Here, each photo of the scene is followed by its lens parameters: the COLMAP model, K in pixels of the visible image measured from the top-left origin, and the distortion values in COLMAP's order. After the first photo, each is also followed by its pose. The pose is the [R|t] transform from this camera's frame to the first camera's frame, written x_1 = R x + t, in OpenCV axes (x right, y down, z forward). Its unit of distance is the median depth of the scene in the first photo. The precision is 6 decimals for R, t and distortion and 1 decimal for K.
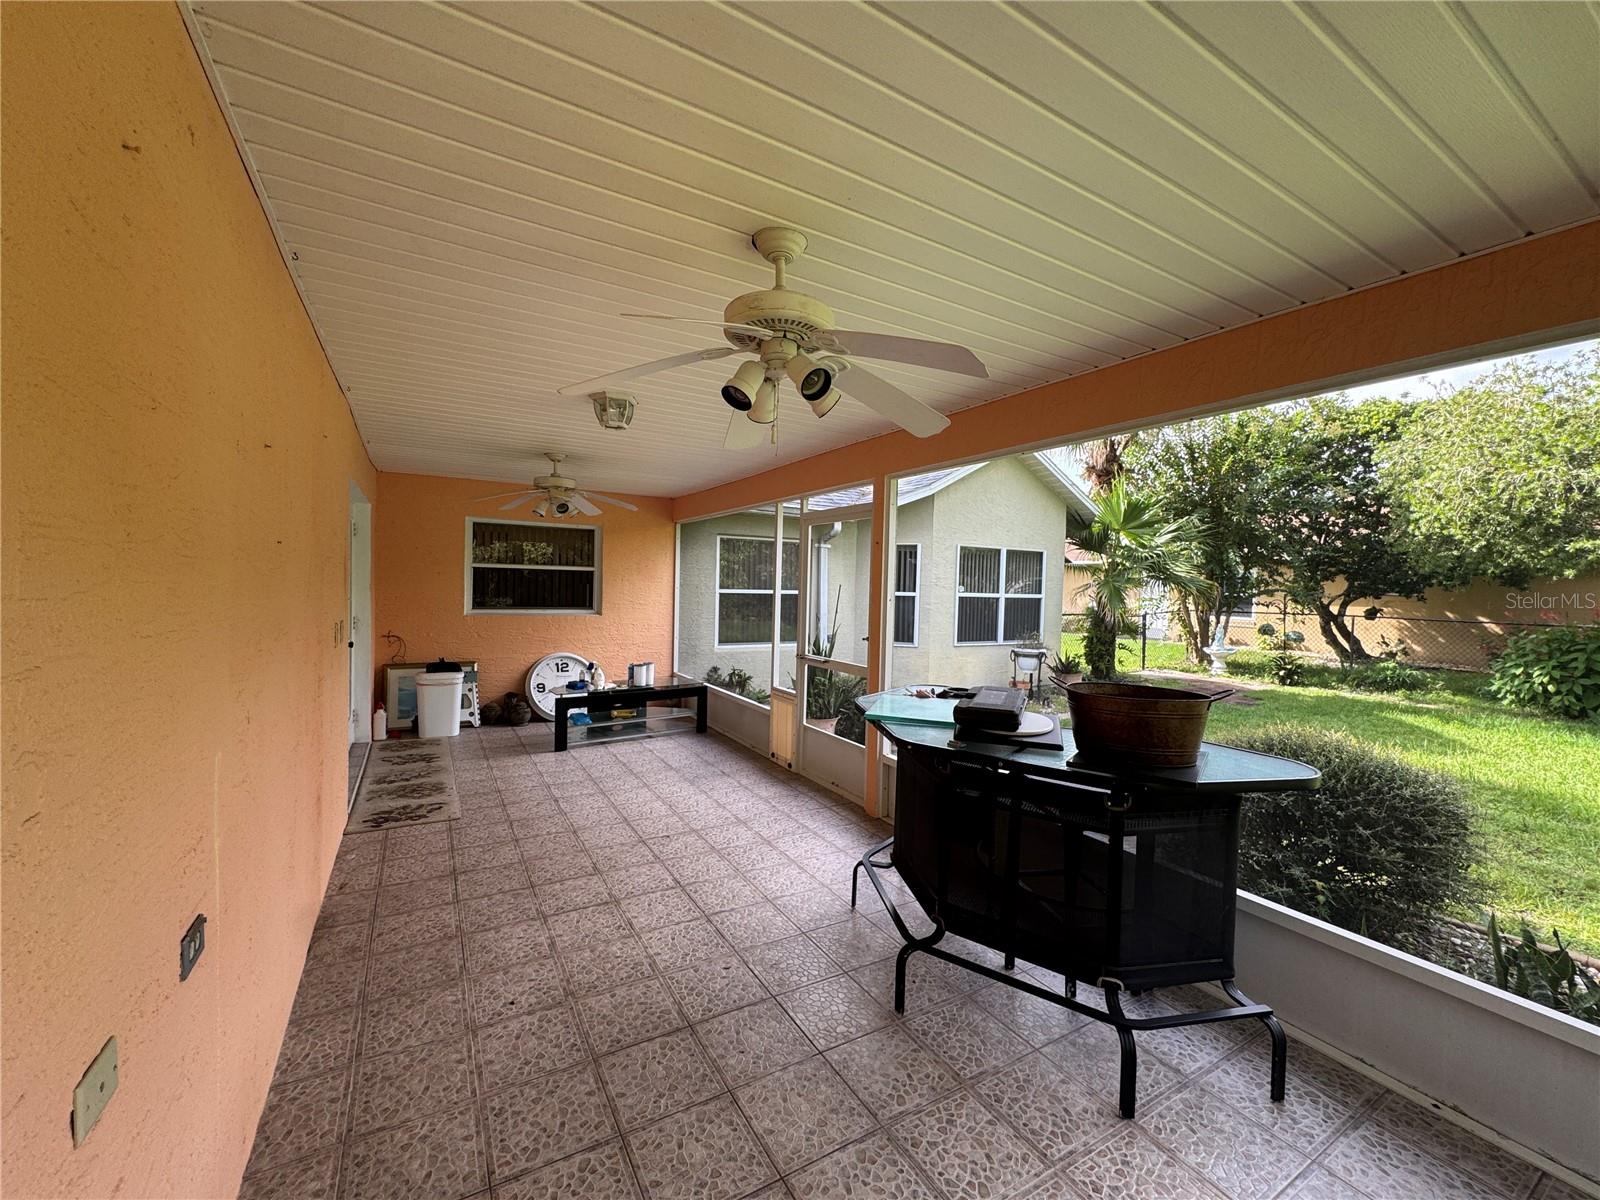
lens RADIAL K [[638.9, 0, 802.8], [0, 638.9, 601.9], [0, 0, 1]] dist [-0.002975, -0.000267]
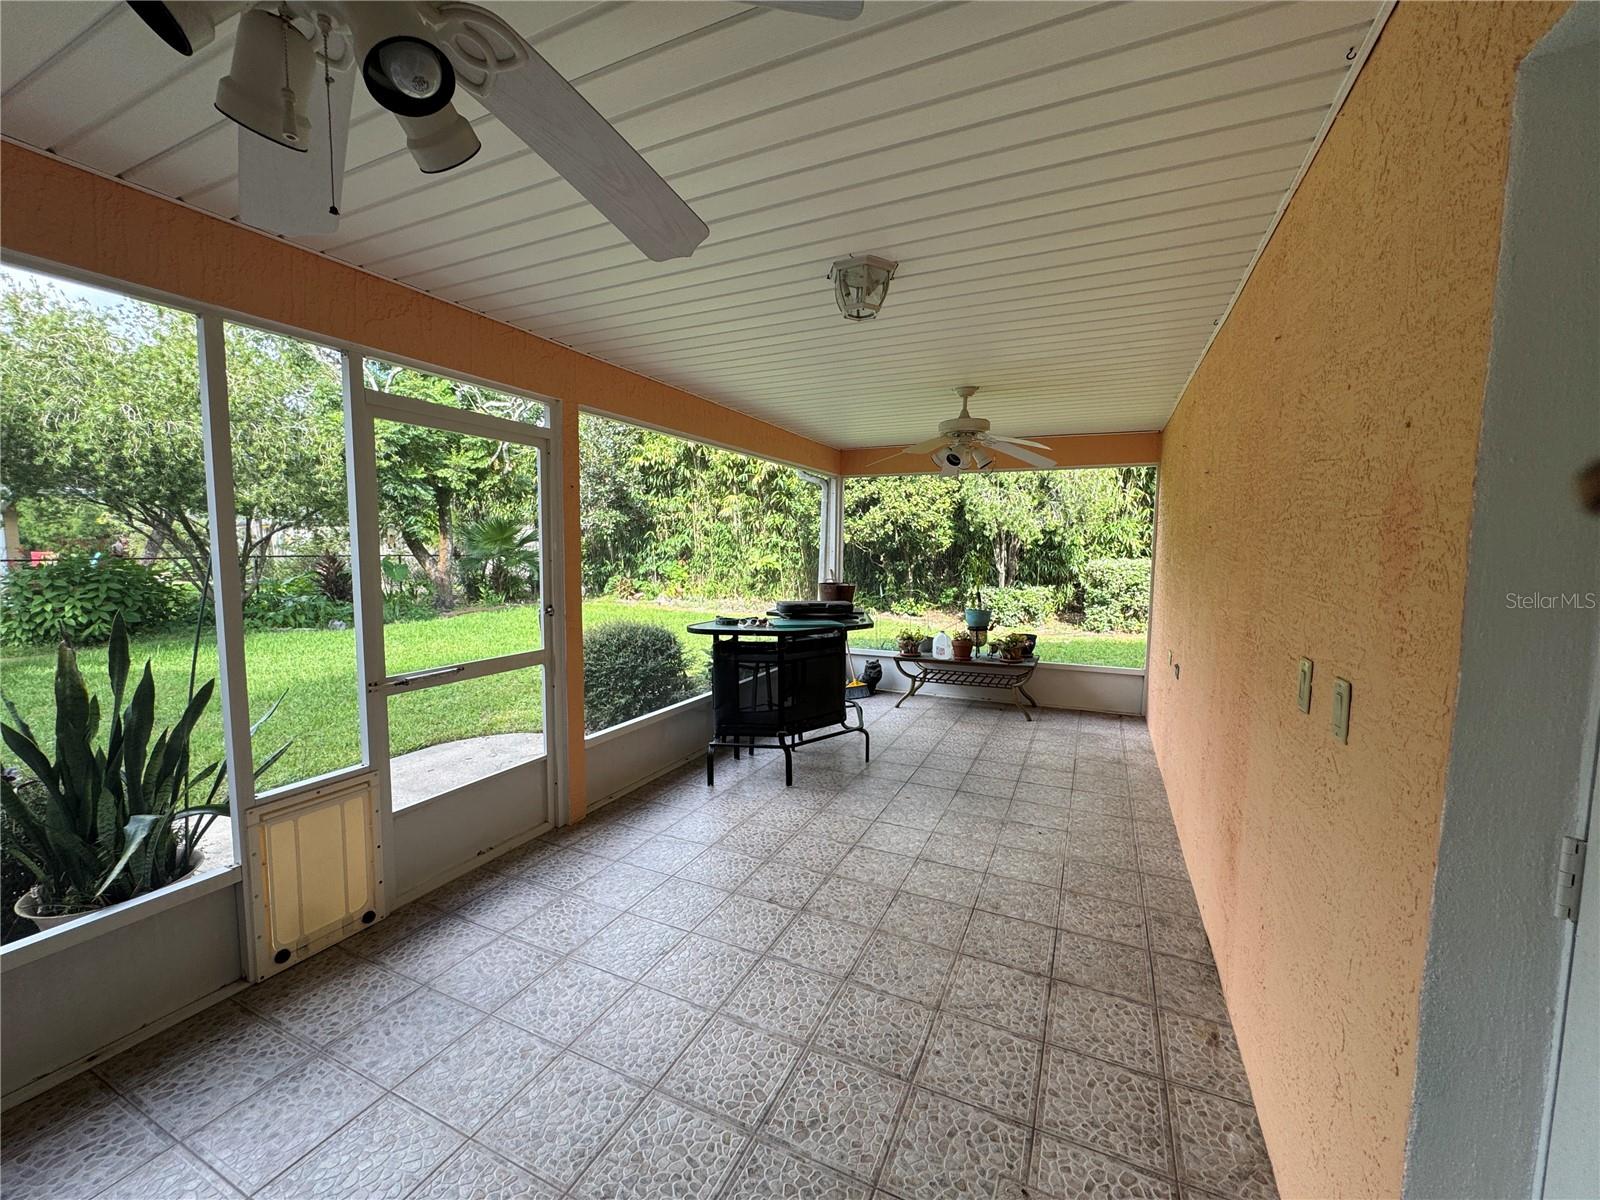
lens RADIAL K [[638.9, 0, 804.4], [0, 638.9, 599.4], [0, 0, 1]] dist [-0.002975, -0.000267]
pose [[-0.565572, -0.096718, 0.819008, -0.999342], [-0.000890, 0.993170, 0.116671, -0.063113], [-0.824699, 0.065257, -0.561795, 1.717516]]
